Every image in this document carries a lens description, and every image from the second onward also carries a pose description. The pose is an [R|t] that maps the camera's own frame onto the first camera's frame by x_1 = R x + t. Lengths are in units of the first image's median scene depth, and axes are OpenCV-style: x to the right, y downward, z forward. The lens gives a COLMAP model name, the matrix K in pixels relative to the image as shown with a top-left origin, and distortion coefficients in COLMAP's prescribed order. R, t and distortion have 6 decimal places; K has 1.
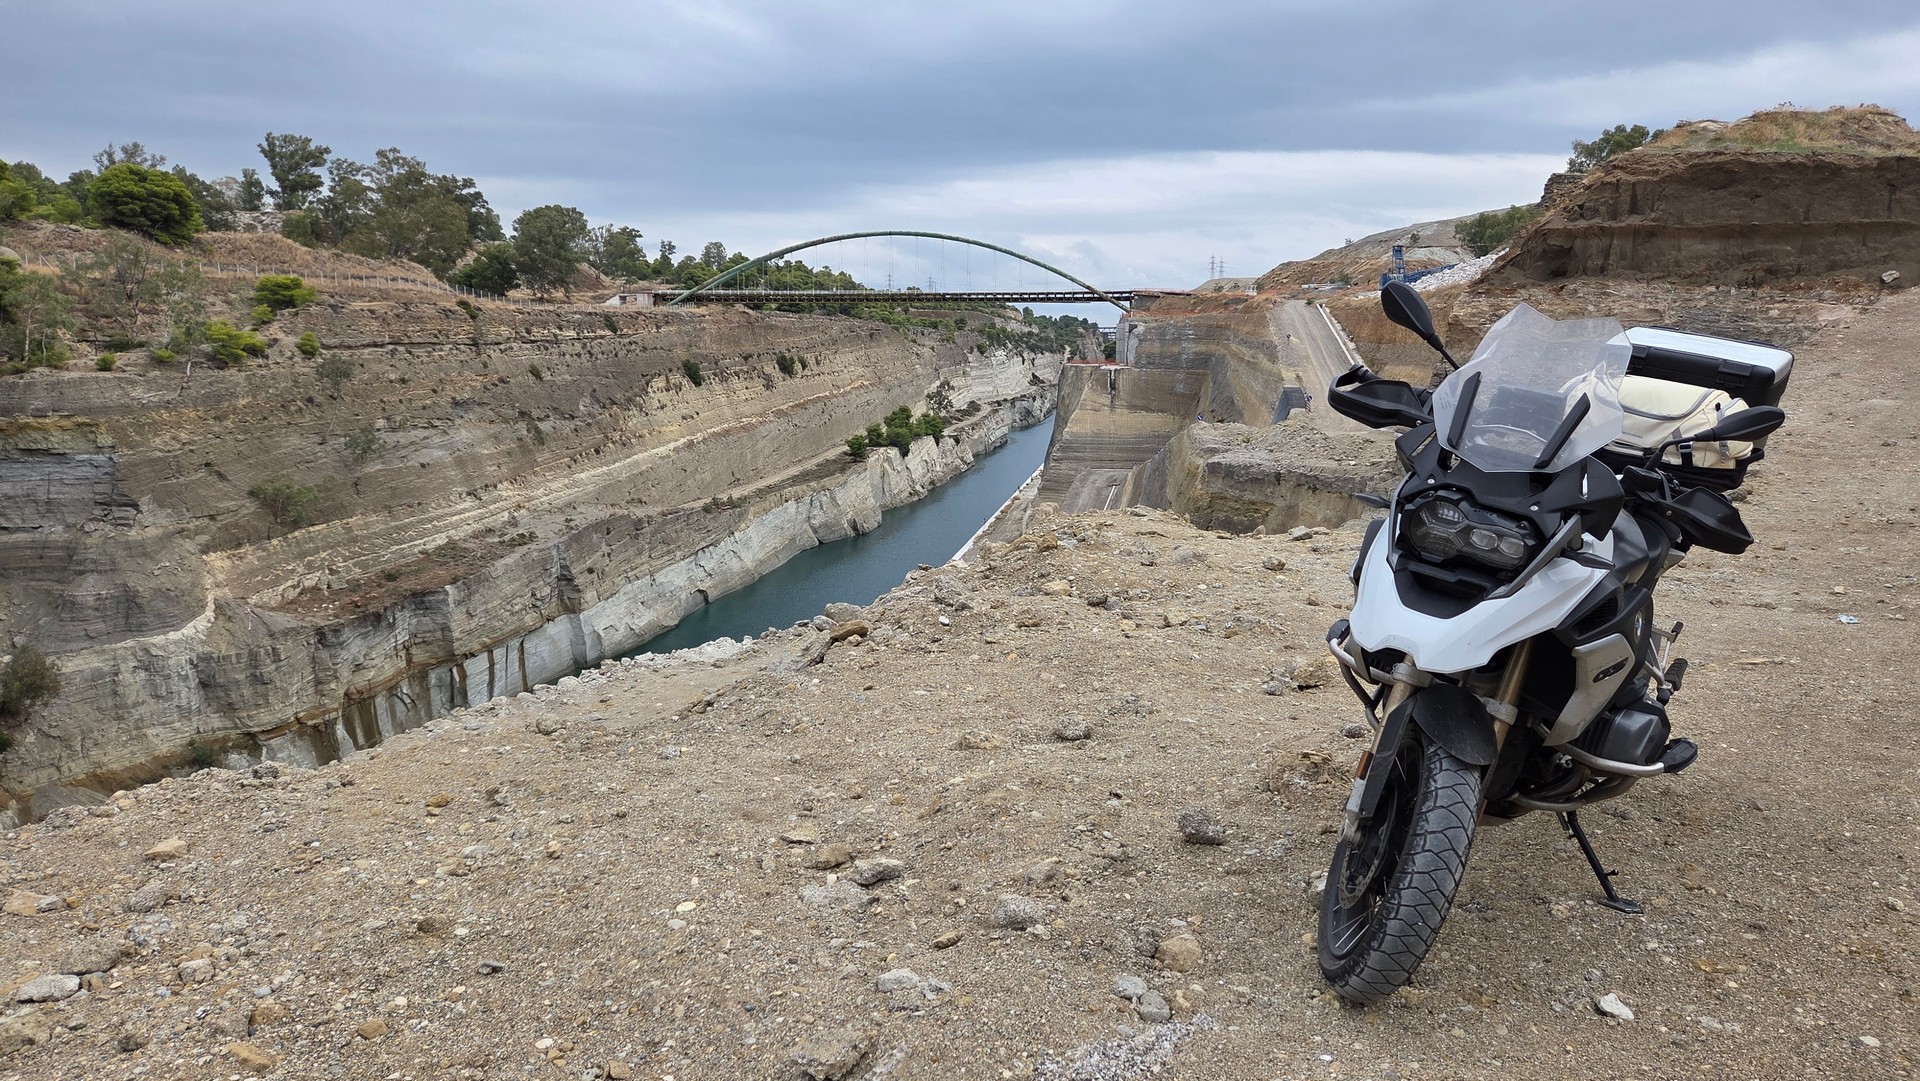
lens RADIAL K [[1289.0, 0, 981.0], [0, 1289.0, 517.0], [0, 0, 1]] dist [0.081167, -0.072519]
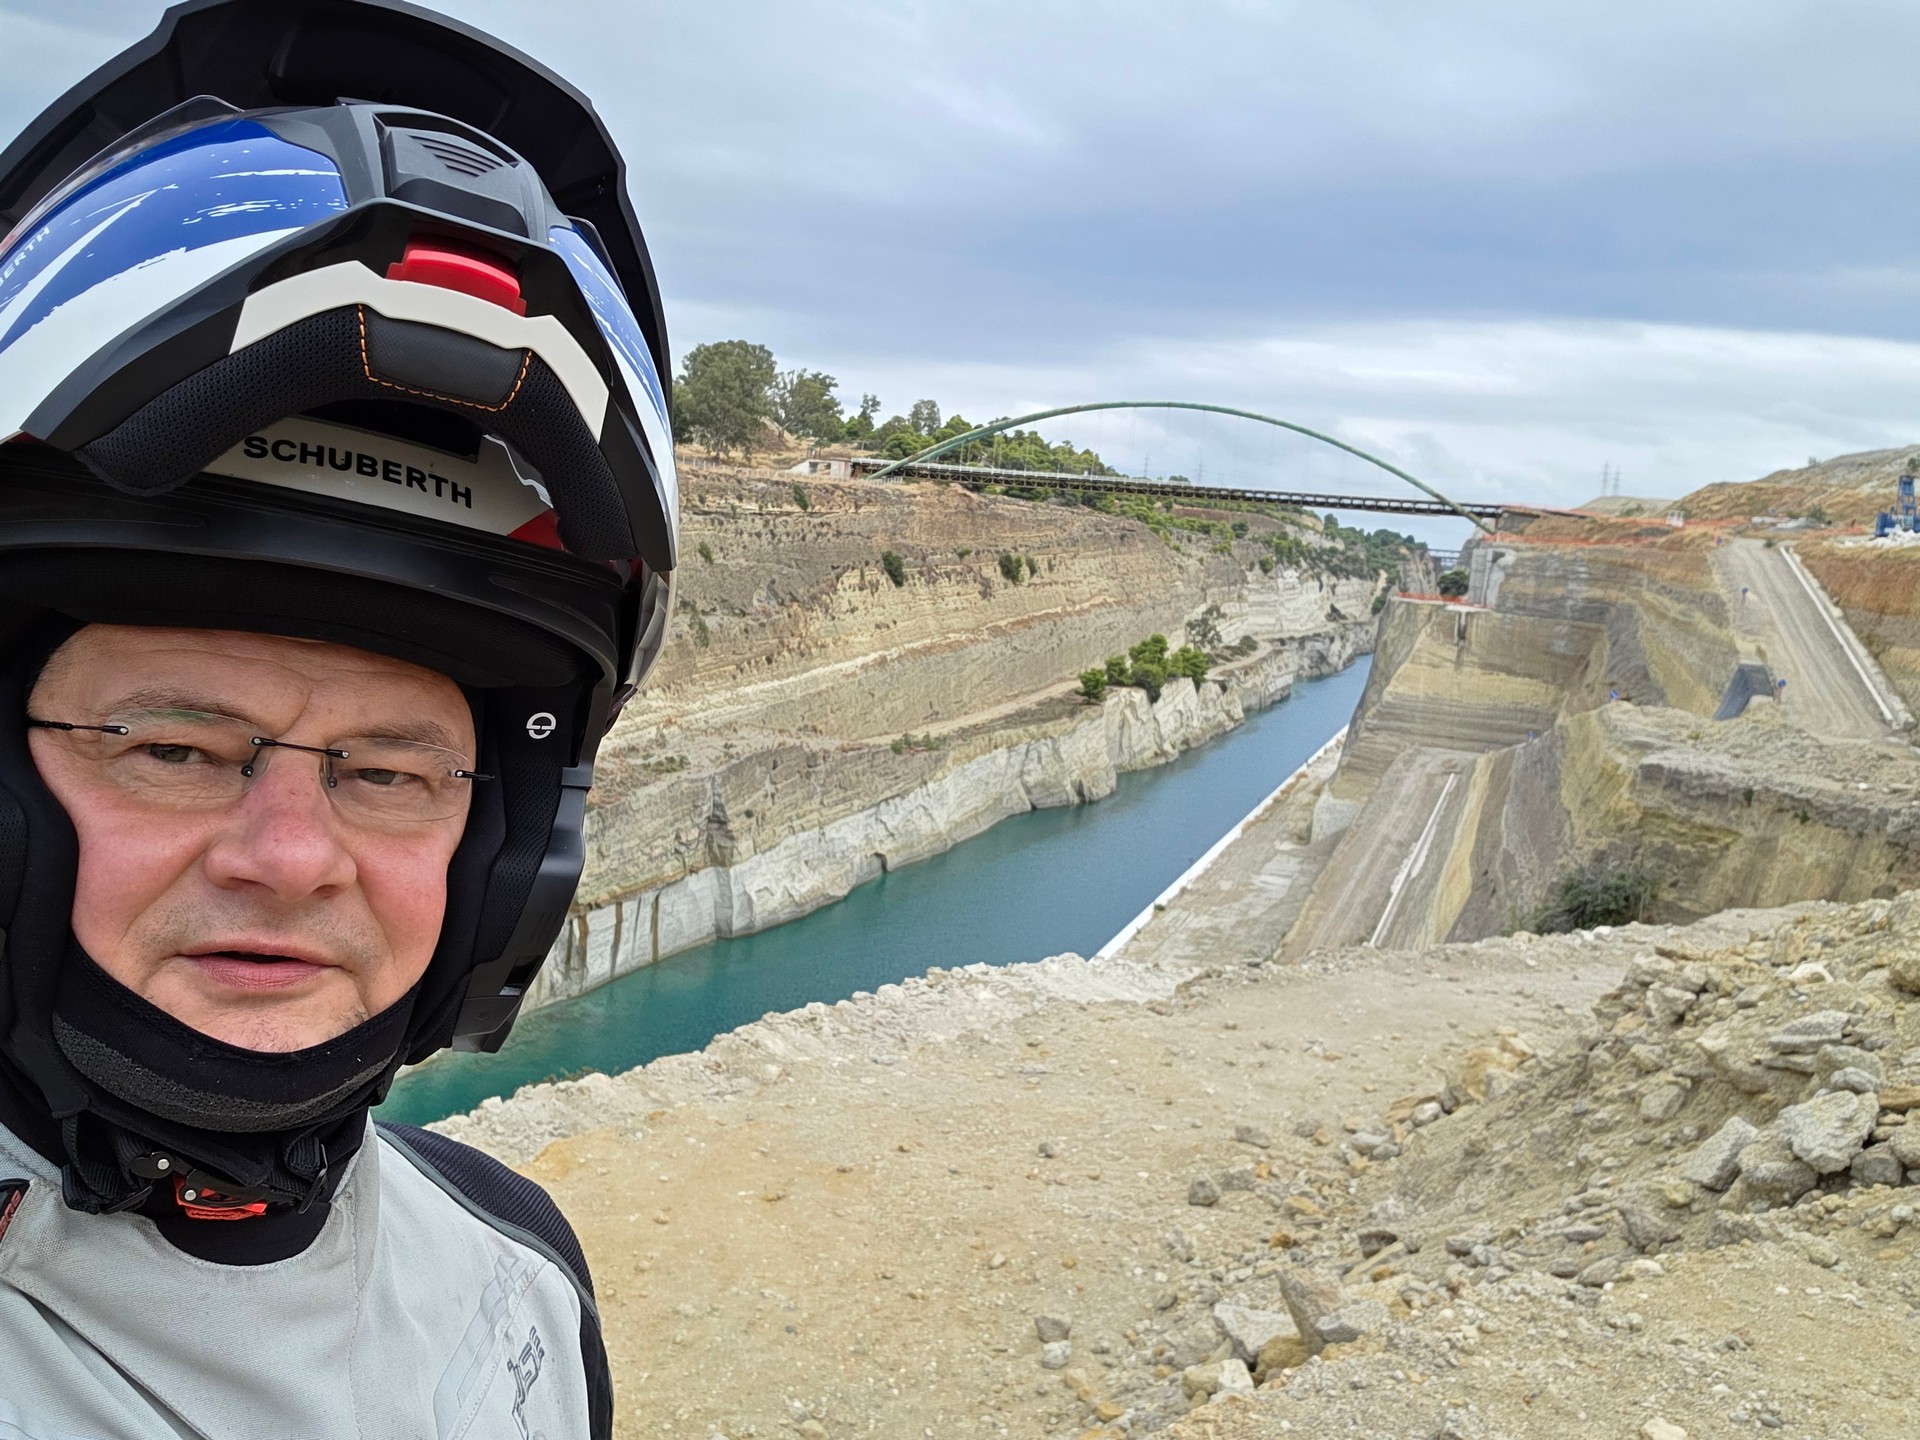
lens RADIAL K [[1728.6, 0, 954.7], [0, 1728.6, 713.0], [0, 0, 1]] dist [0.160524, -0.425708]
pose [[0.981883, 0.098733, -0.161735, -0.016261], [-0.104676, 0.994095, -0.028619, -0.001207], [0.157955, 0.045031, 0.986419, 0.000014]]
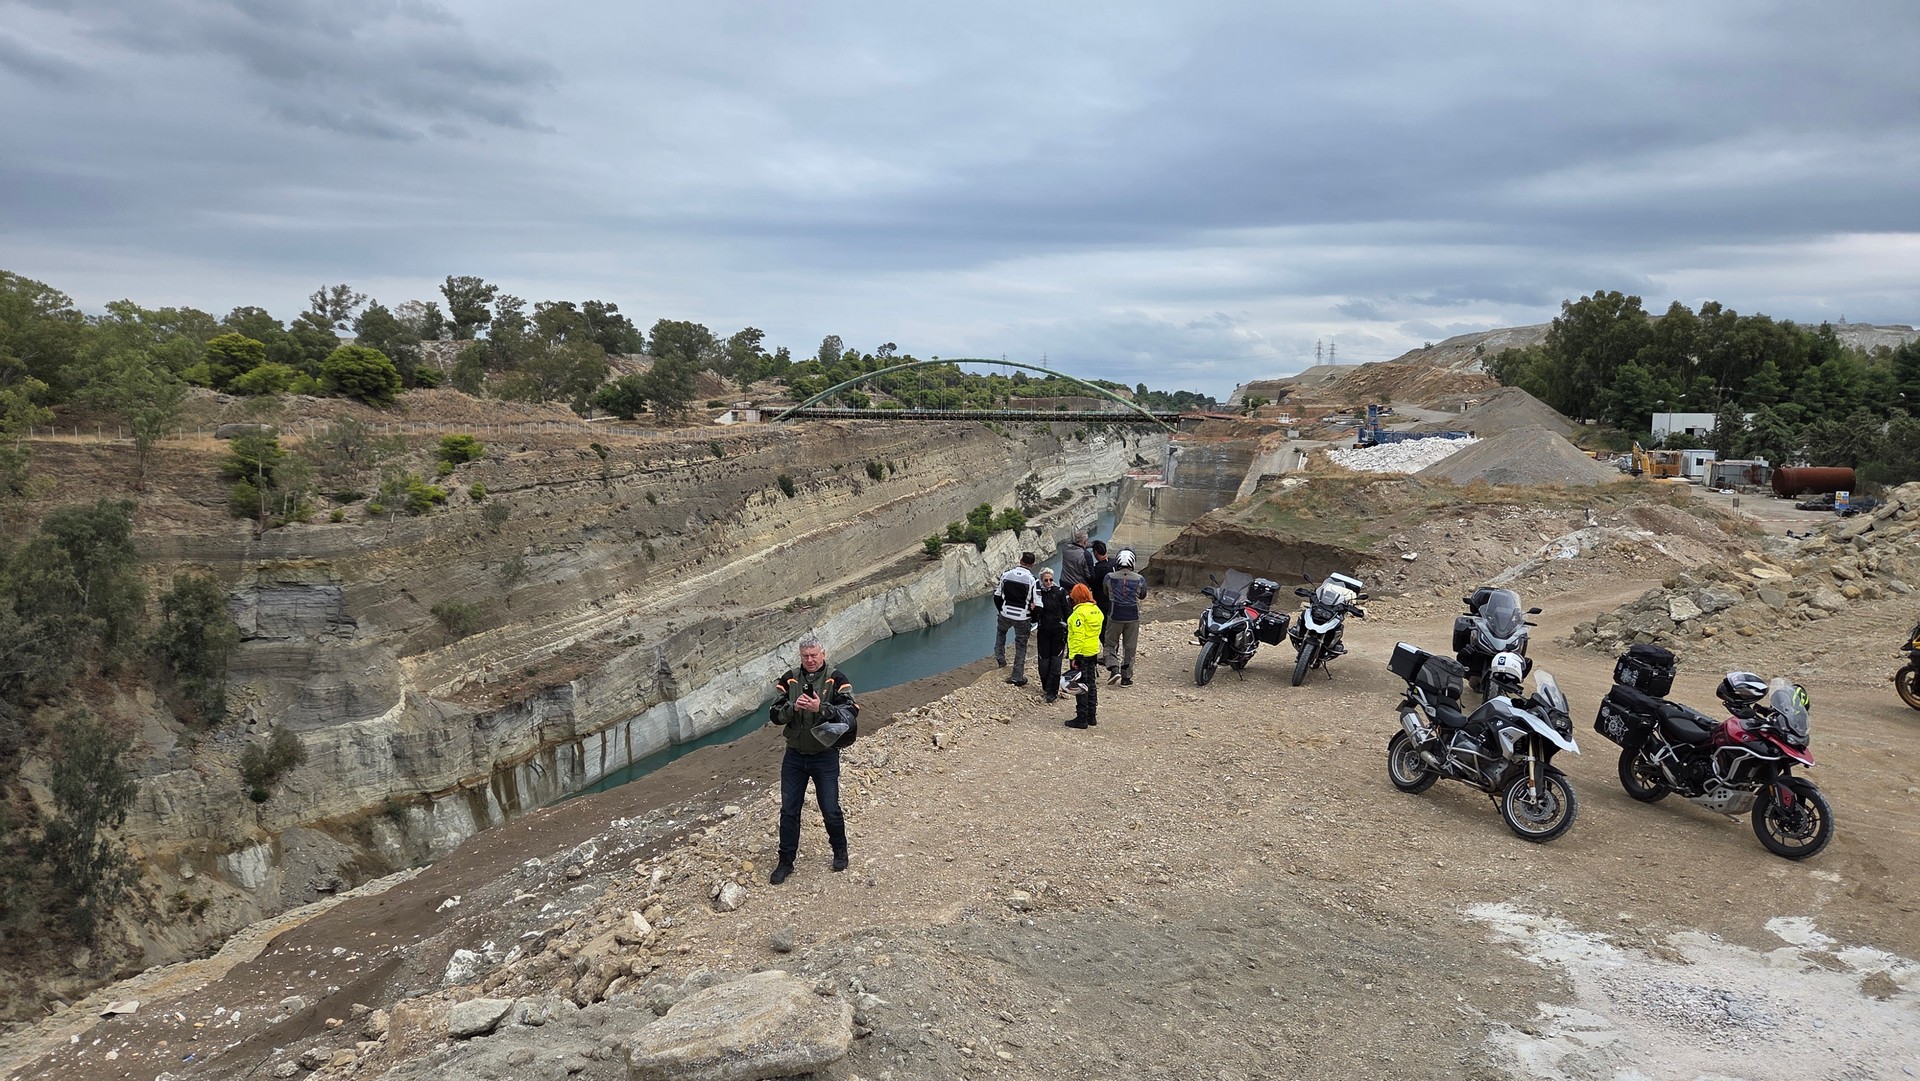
lens RADIAL K [[1292.2, 0, 971.0], [0, 1292.2, 538.4], [0, 0, 1]] dist [0.088811, -0.103372]
pose [[0.994325, 0.021196, -0.104256, 0.078195], [-0.024560, 0.999215, -0.031083, -0.039440], [0.103516, 0.033467, 0.994065, -0.167333]]
